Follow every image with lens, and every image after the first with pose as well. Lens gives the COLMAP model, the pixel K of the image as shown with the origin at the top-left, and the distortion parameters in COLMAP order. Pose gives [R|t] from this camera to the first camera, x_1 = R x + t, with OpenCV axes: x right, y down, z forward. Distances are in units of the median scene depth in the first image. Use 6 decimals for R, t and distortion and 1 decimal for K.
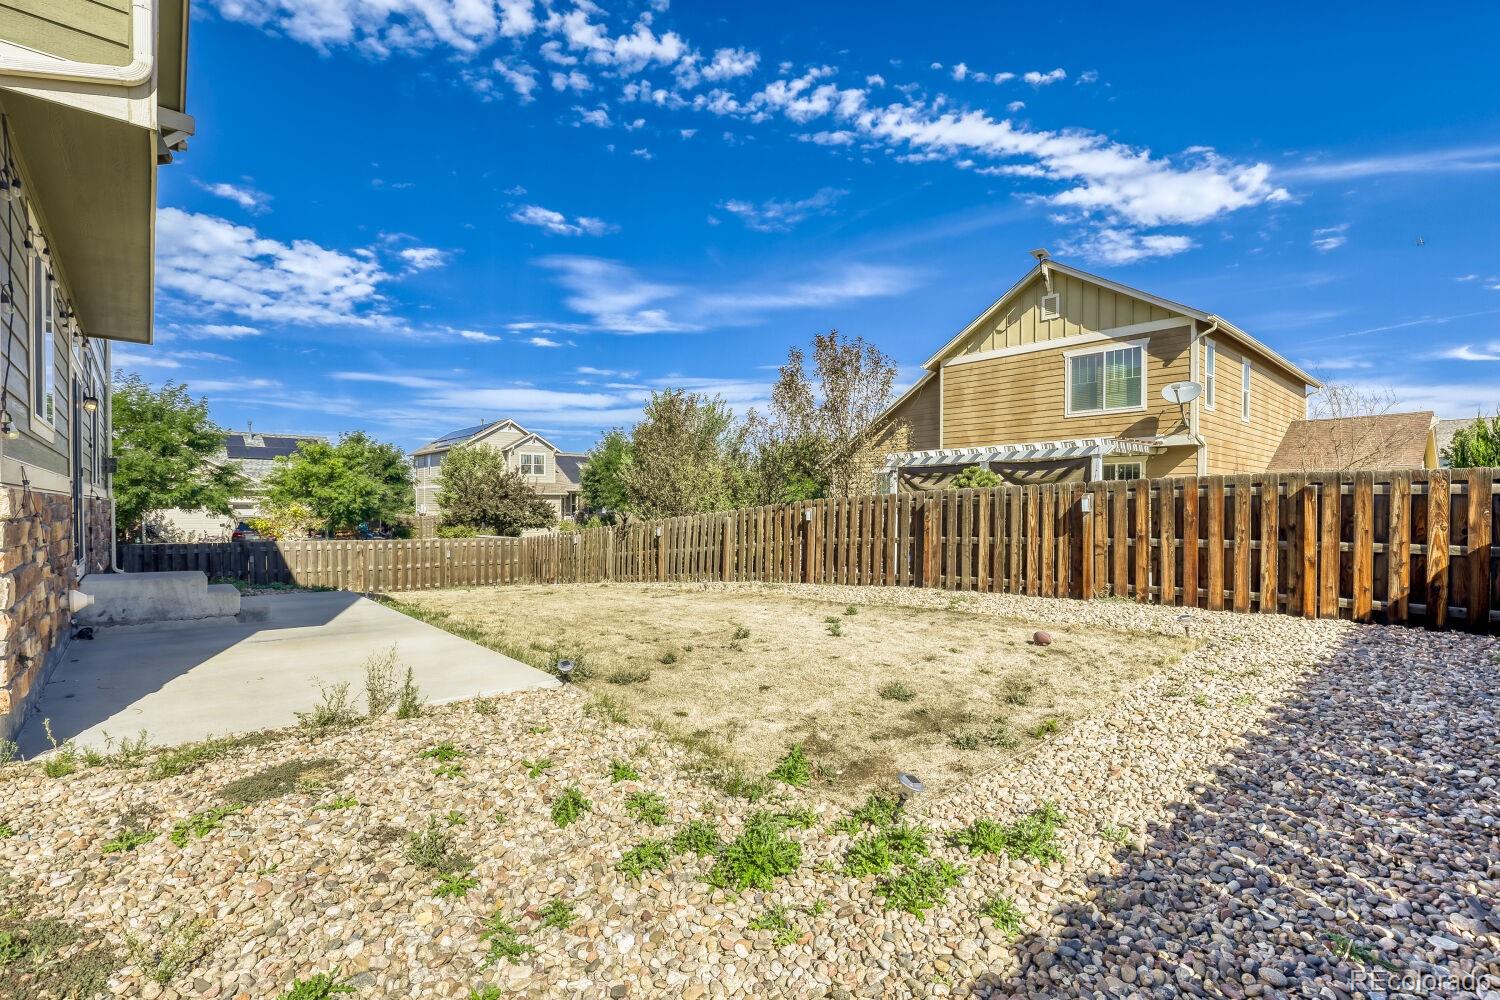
lens RADIAL K [[693.1, 0, 753.9], [0, 693.1, 513.3], [0, 0, 1]] dist [0.000900, 0.000214]
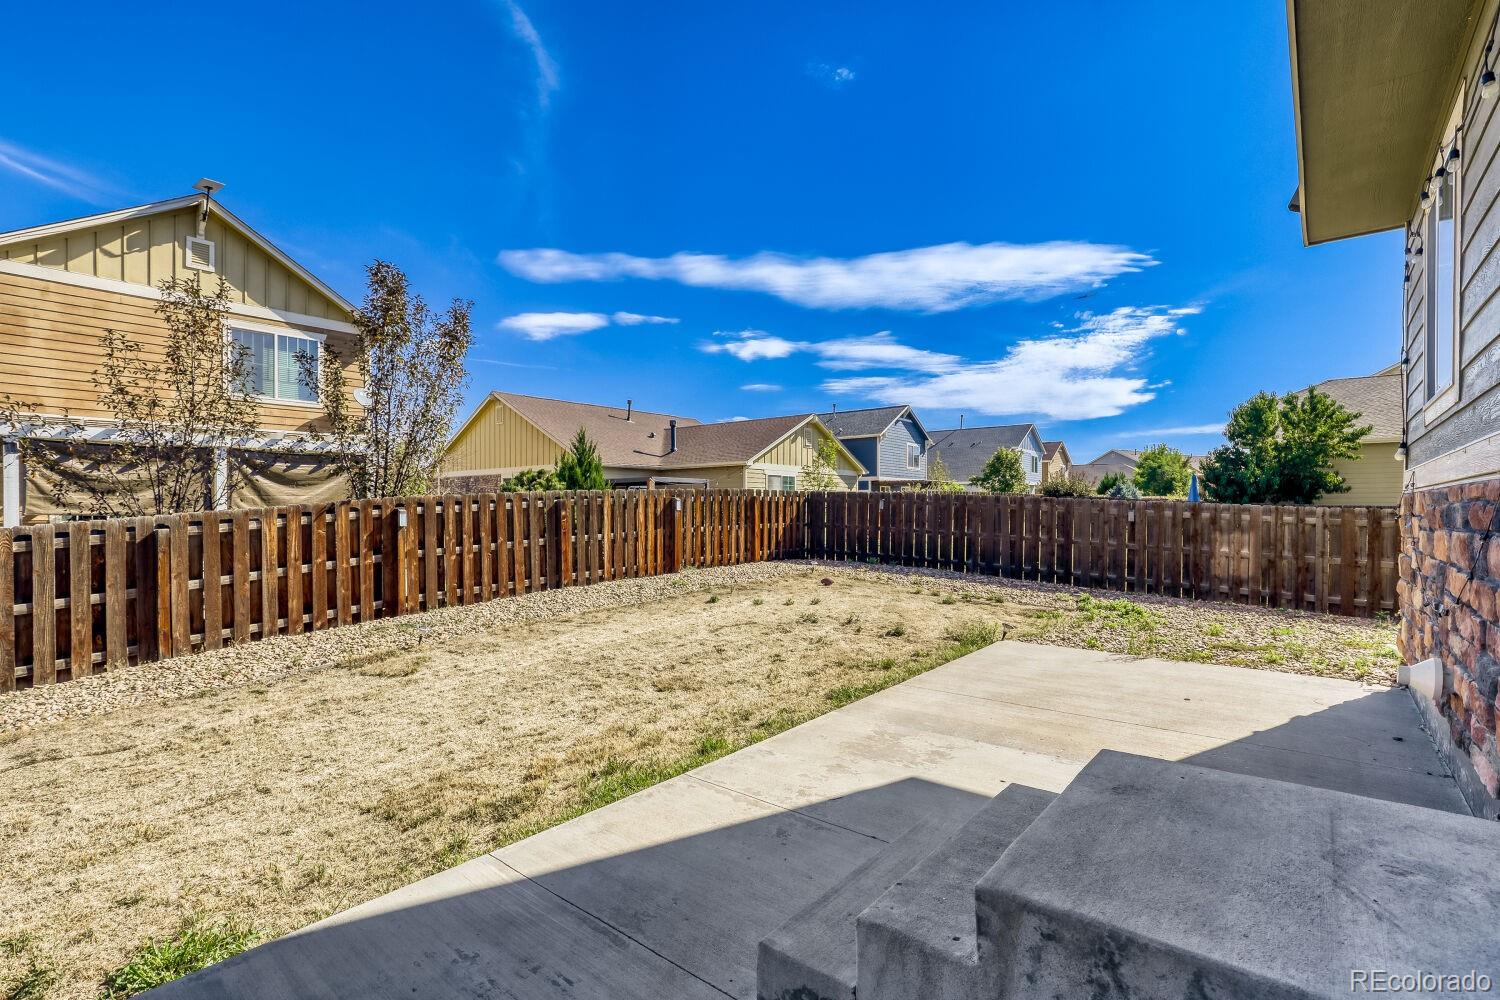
lens RADIAL K [[693.1, 0, 753.9], [0, 693.1, 513.3], [0, 0, 1]] dist [0.000900, 0.000214]
pose [[-0.136062, -0.007940, 0.990669, -0.827381], [0.011375, 0.999889, 0.009576, -0.006704], [-0.990635, 0.012572, -0.135956, 0.913959]]
